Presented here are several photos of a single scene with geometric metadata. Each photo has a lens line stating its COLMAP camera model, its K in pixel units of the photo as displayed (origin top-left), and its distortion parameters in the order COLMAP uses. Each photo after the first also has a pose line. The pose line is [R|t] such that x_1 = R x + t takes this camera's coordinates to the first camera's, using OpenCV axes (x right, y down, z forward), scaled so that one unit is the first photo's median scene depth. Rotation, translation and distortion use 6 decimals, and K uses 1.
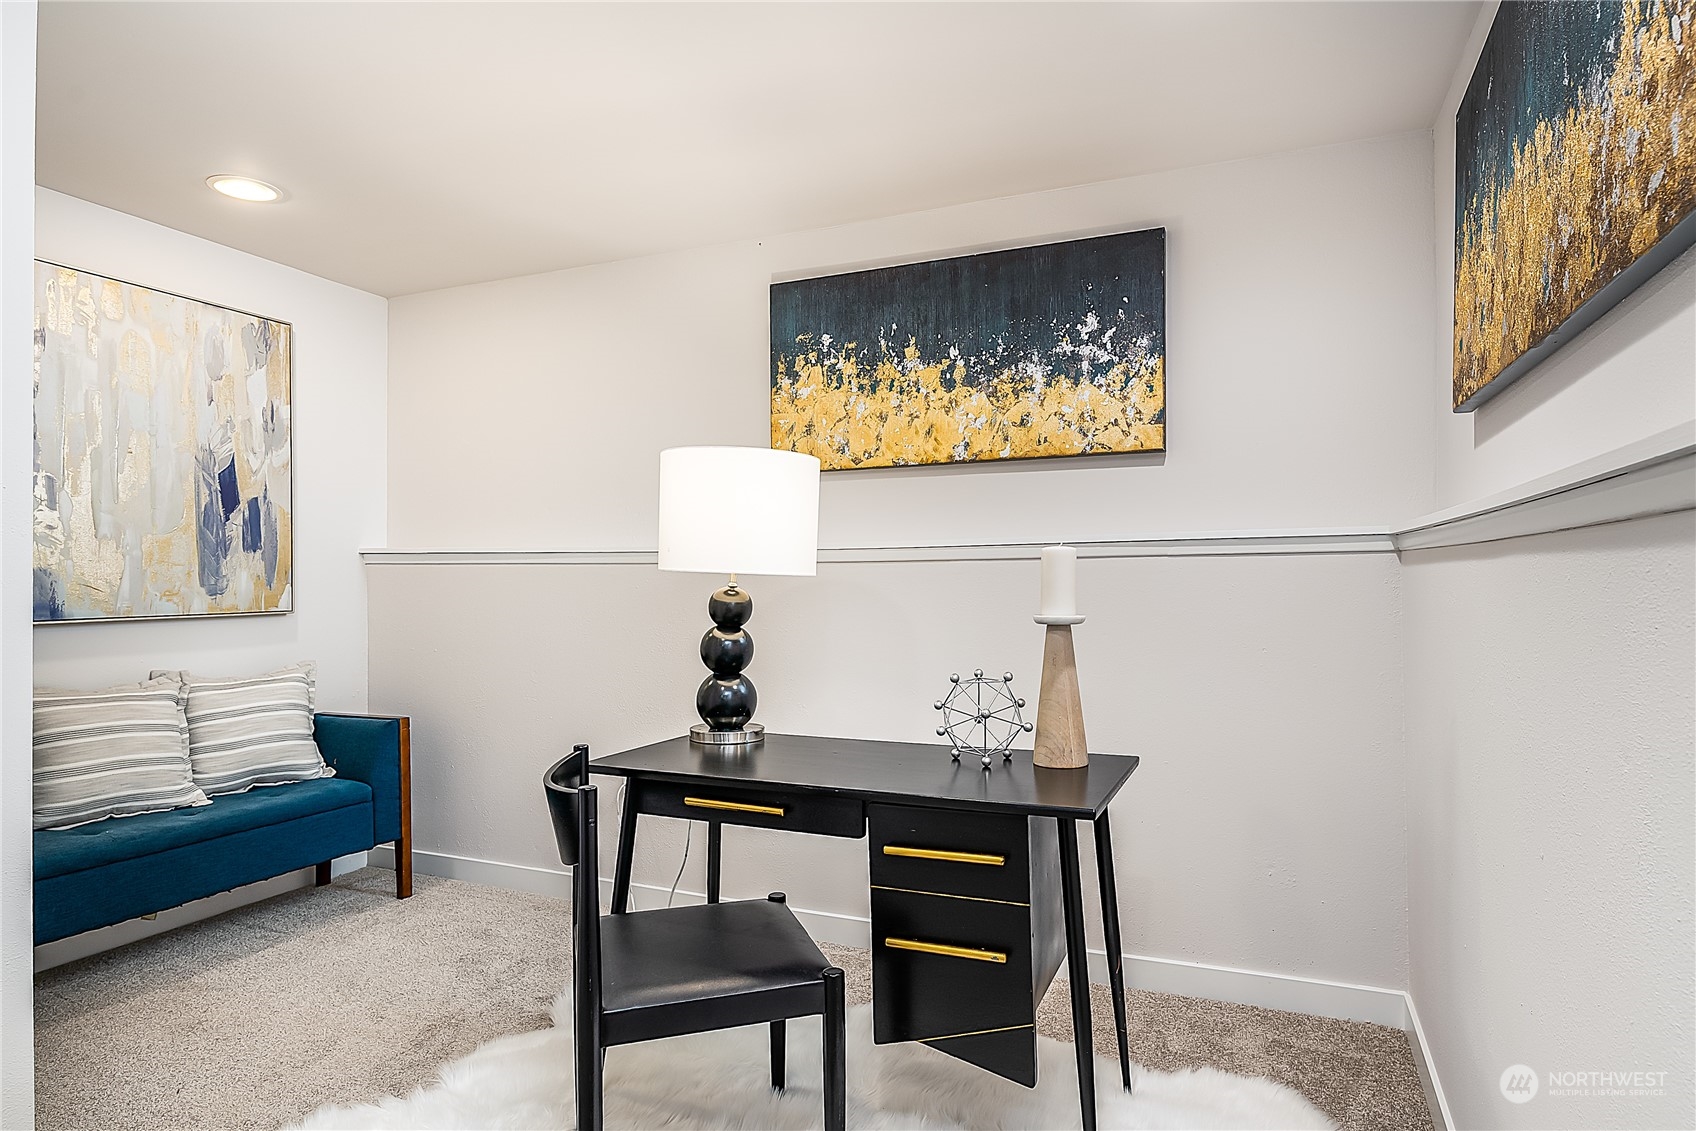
lens RADIAL K [[953.6, 0, 847.0], [0, 953.6, 596.6], [0, 0, 1]] dist [0.002575, -0.000022]
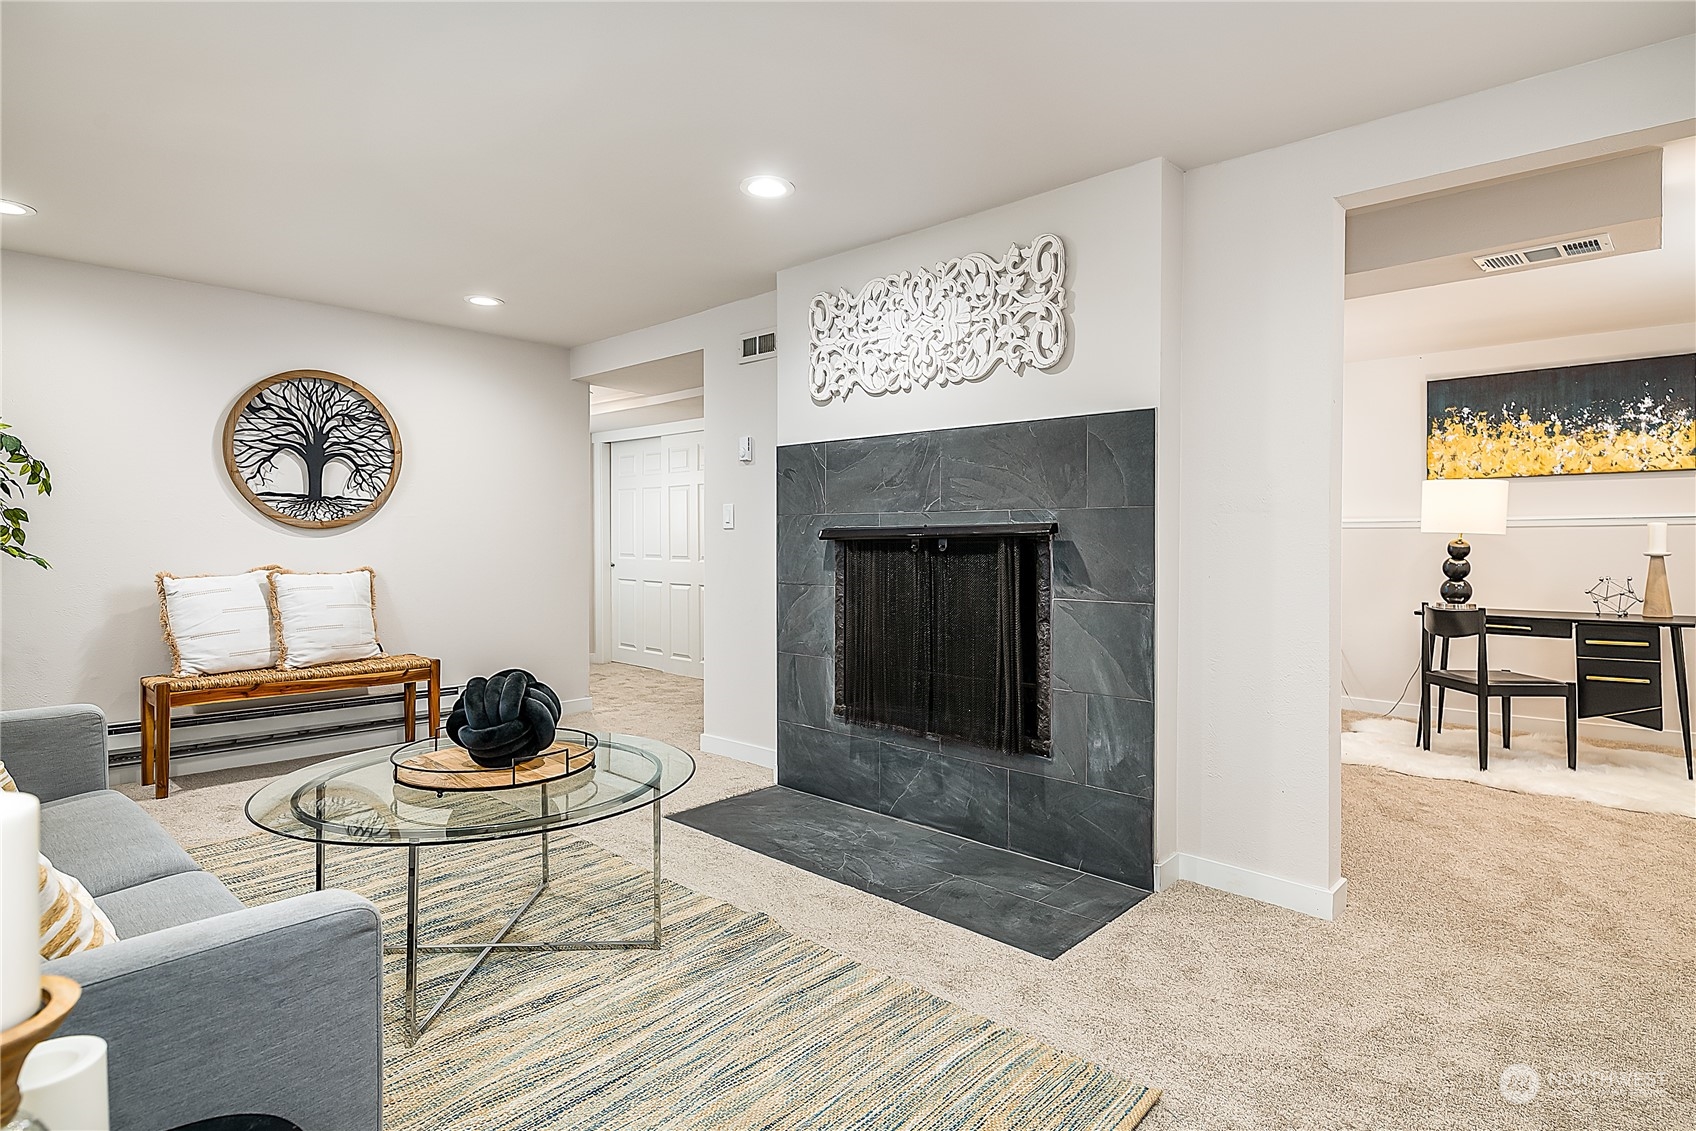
lens RADIAL K [[892.4, 0, 852.3], [0, 892.4, 562.2], [0, 0, 1]] dist [-0.001883, -0.002104]
pose [[0.943852, 0.006528, -0.330305, -0.644142], [-0.002124, 0.999904, 0.013693, 0.013743], [0.330363, -0.012222, 0.943775, -1.193347]]
